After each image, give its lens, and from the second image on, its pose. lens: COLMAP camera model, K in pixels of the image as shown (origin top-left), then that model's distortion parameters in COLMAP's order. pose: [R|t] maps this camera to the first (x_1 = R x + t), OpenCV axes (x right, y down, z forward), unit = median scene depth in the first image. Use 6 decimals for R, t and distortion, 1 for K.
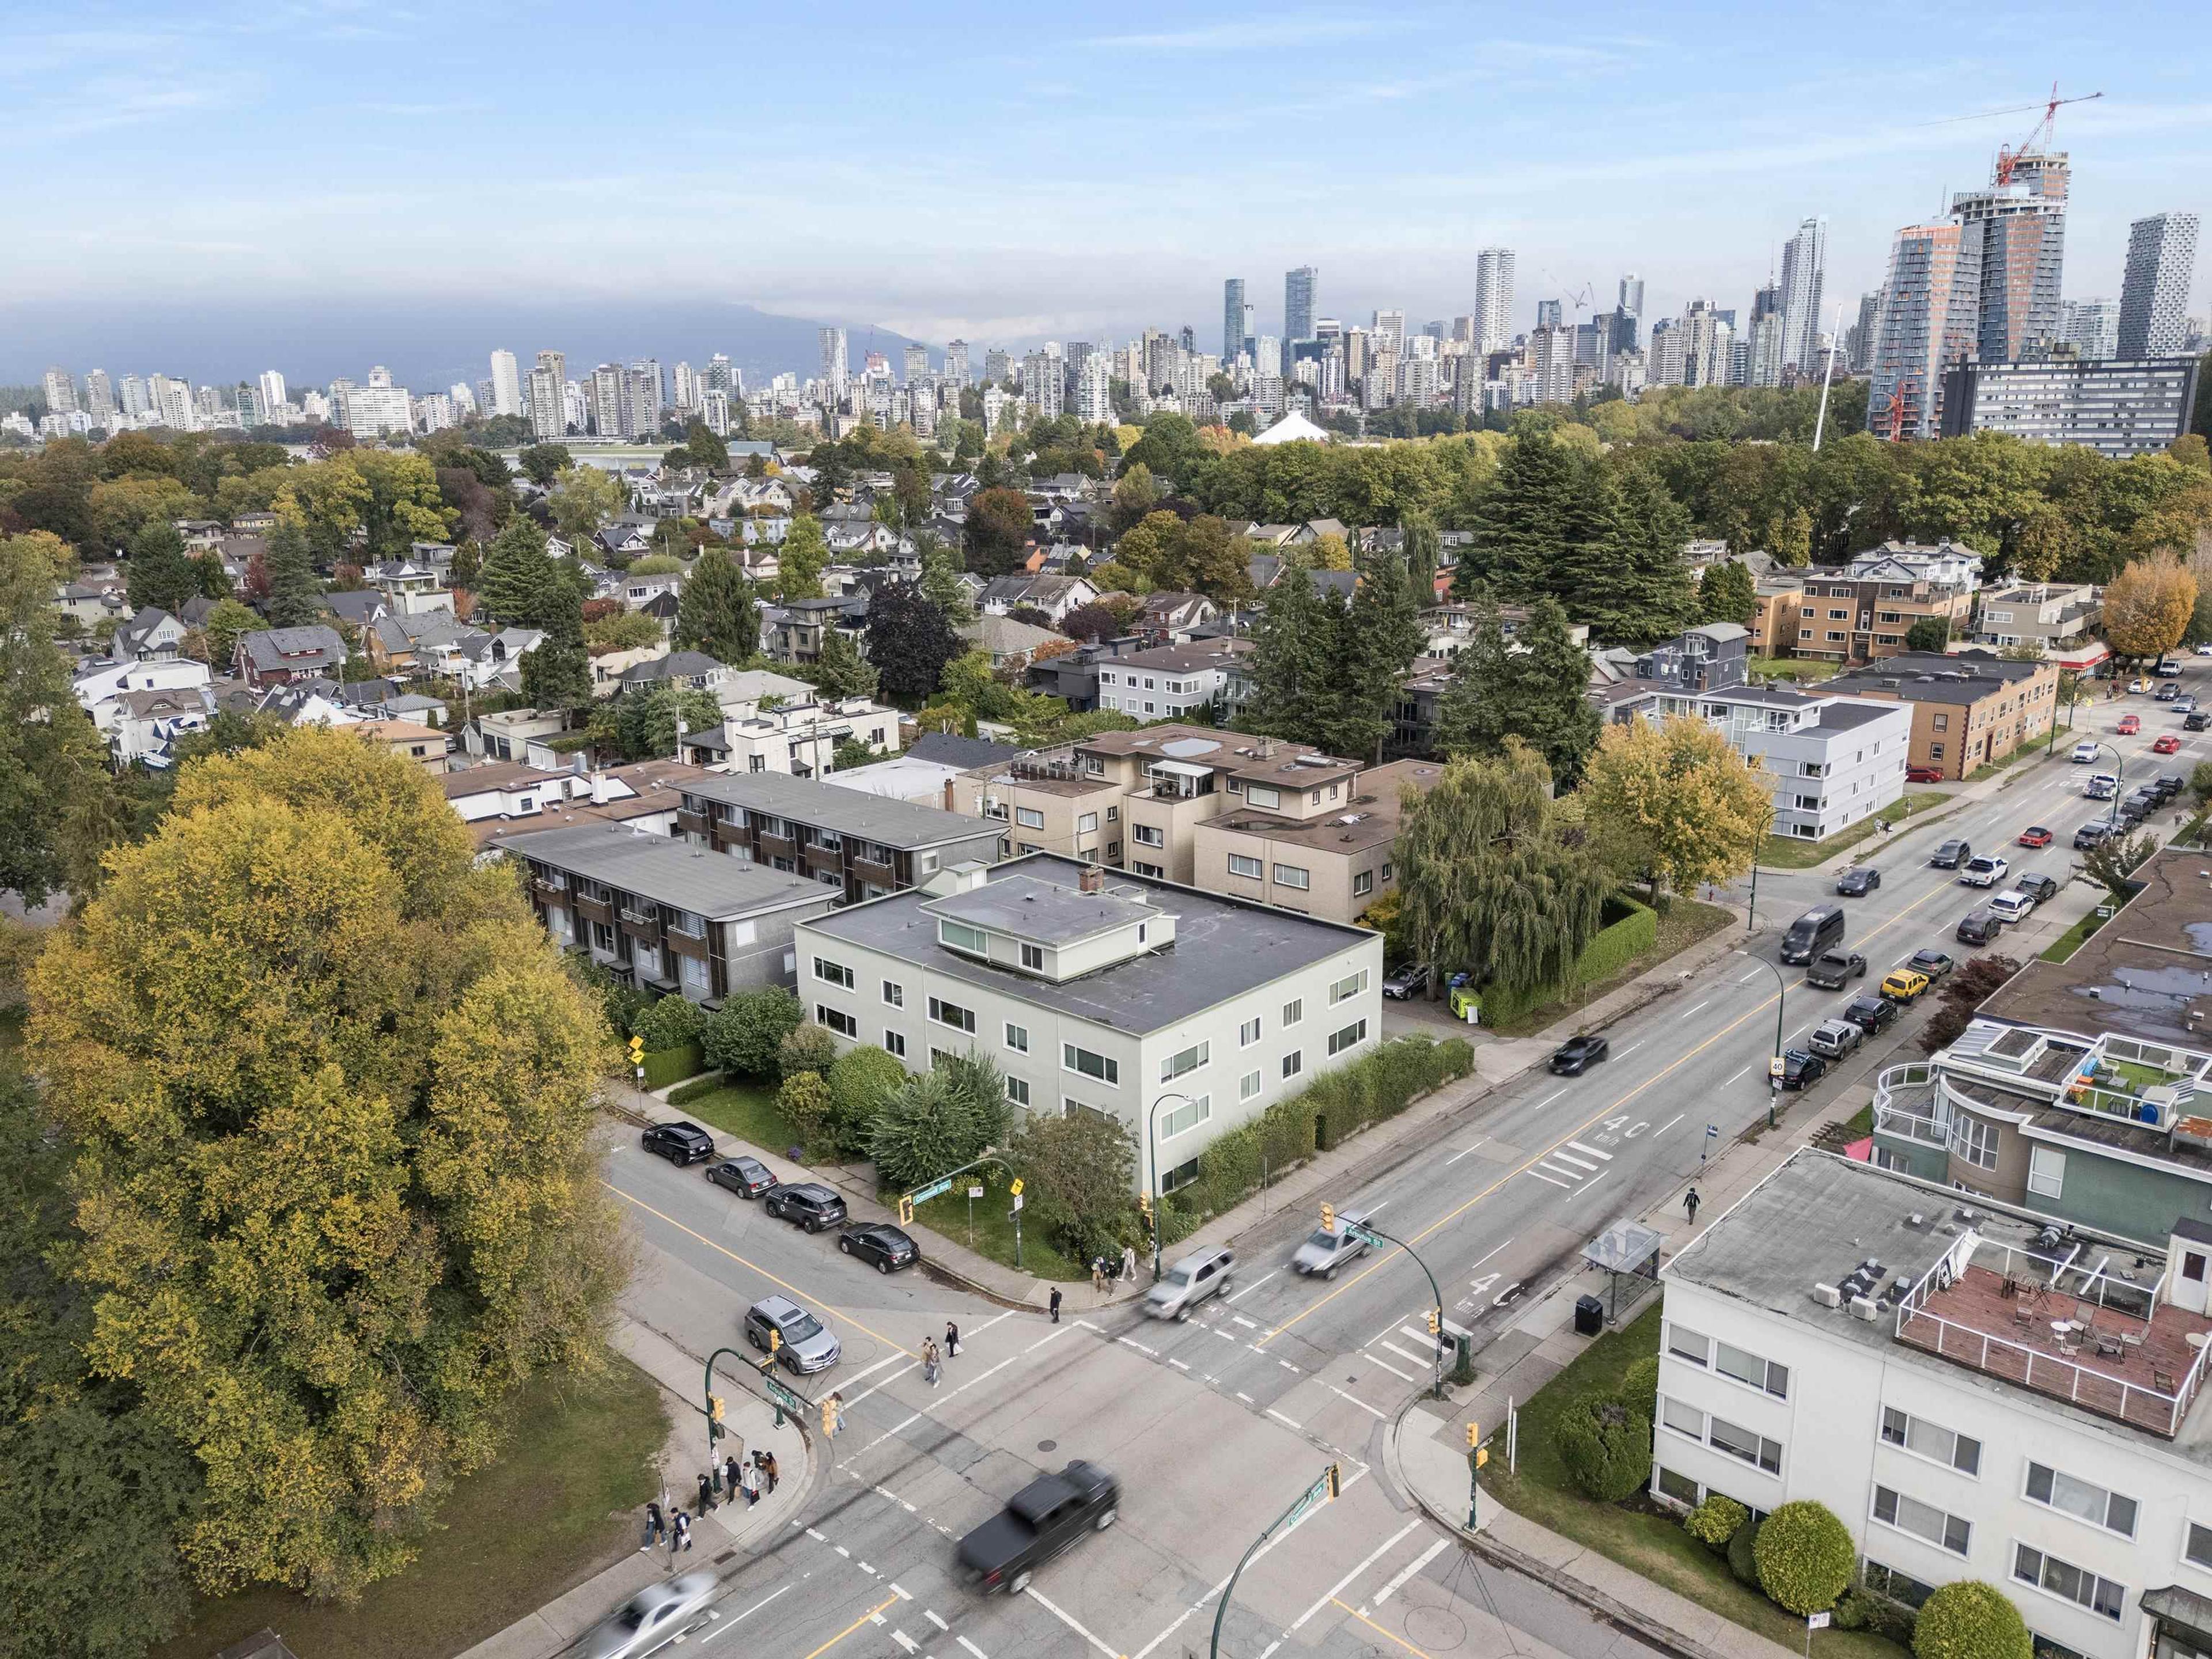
lens RADIAL K [[1616.6, 0, 1106.0], [0, 1616.6, 829.5], [0, 0, 1]] dist [0.070921, -0.065749]
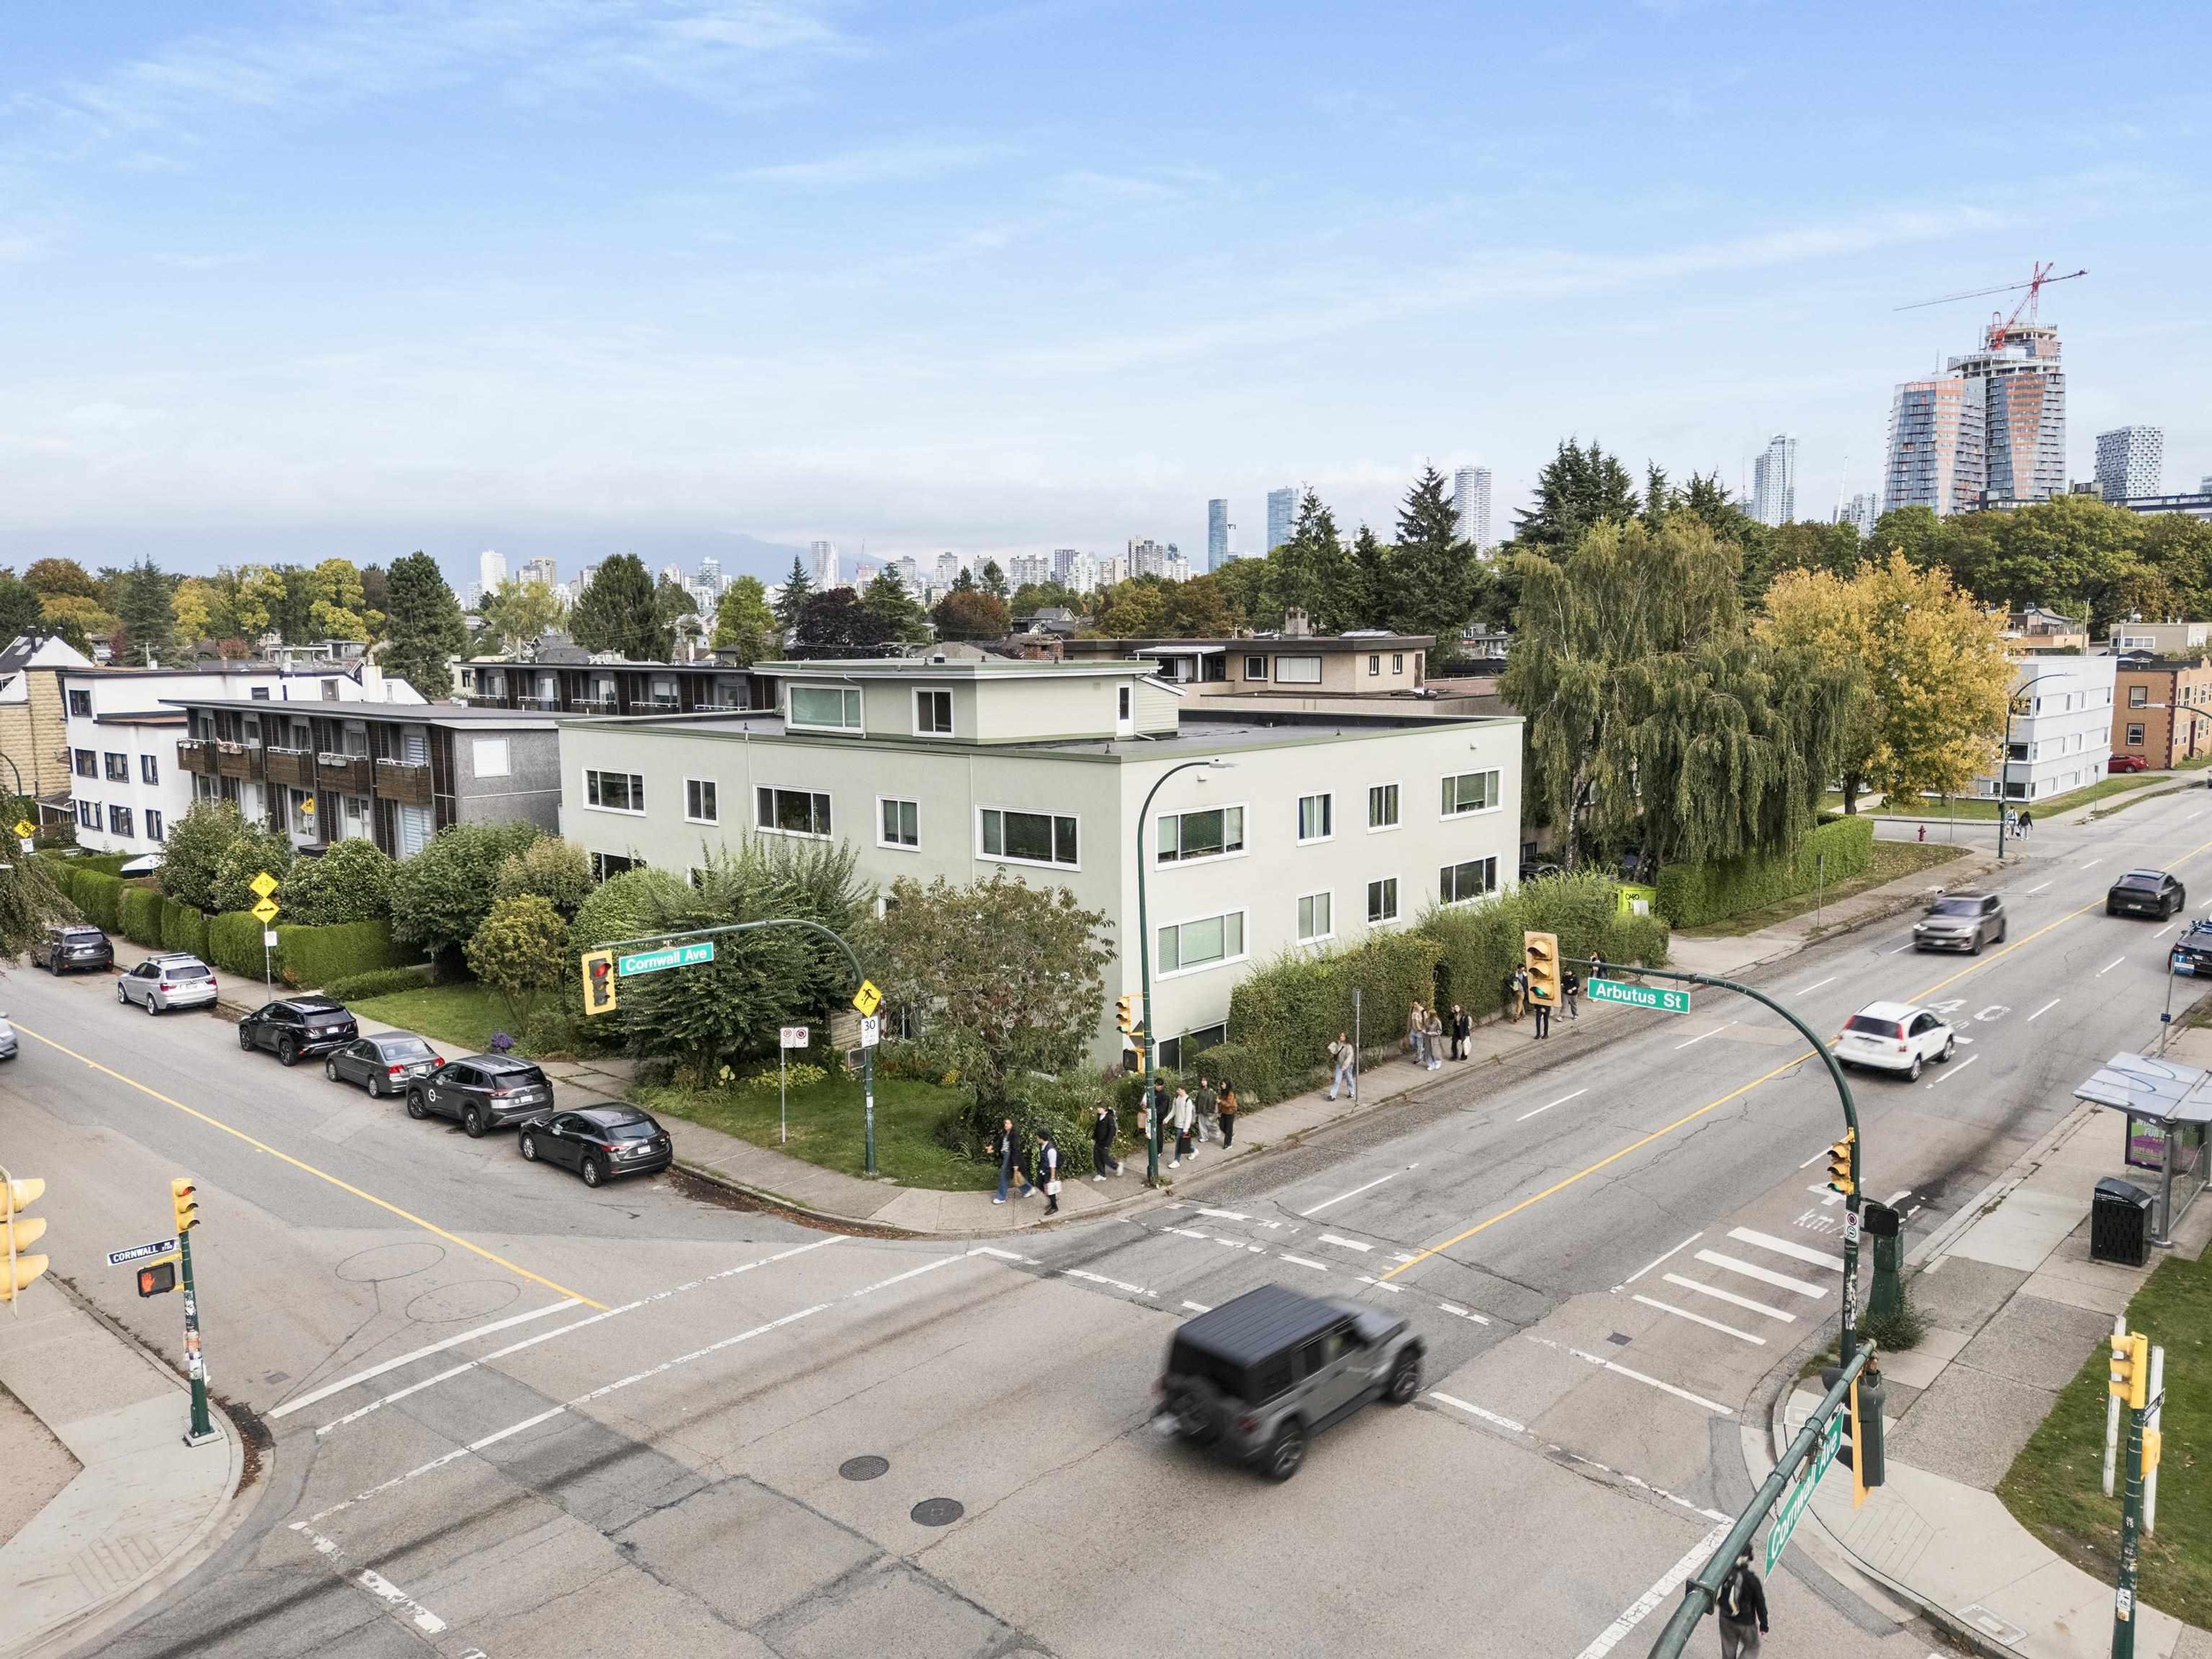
lens RADIAL K [[1631.5, 0, 1106.0], [0, 1631.5, 829.5], [0, 0, 1]] dist [0.064735, -0.054523]
pose [[0.999955, 0.003978, 0.008666, 0.009626], [-0.002828, 0.991654, -0.128895, 0.171224], [-0.009106, 0.128864, 0.991620, 0.368296]]
